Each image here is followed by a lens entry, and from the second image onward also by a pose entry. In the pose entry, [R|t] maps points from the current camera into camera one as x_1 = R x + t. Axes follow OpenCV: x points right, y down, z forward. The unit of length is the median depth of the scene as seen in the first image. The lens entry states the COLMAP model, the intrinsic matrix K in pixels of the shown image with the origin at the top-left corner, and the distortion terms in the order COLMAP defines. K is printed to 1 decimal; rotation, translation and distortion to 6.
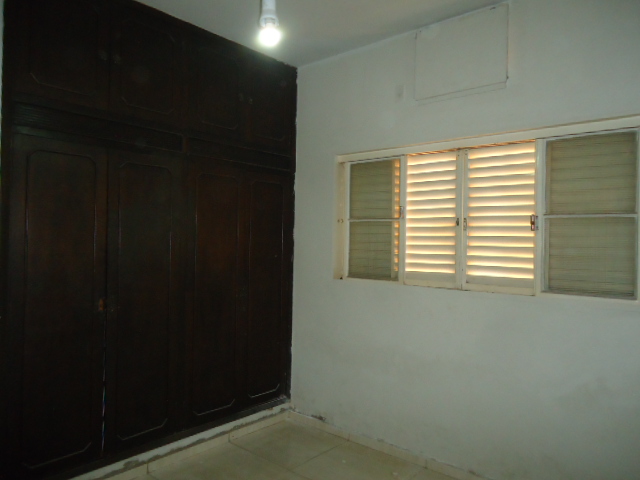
lens RADIAL K [[469.4, 0, 314.9], [0, 469.4, 236.1], [0, 0, 1]] dist [0.000725, 0.003975]
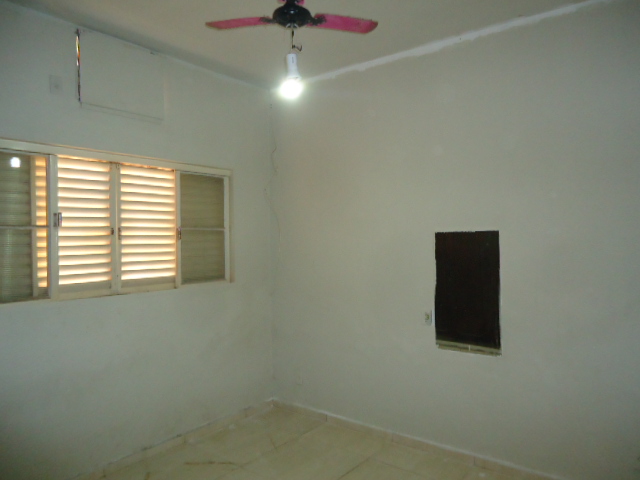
lens RADIAL K [[469.4, 0, 321.0], [0, 469.4, 241.2], [0, 0, 1]] dist [0.000725, 0.003975]
pose [[-0.062759, -0.018685, 0.997854, -0.792813], [0.008610, 0.999777, 0.019262, -0.024169], [-0.997992, 0.009800, -0.062584, 0.602971]]
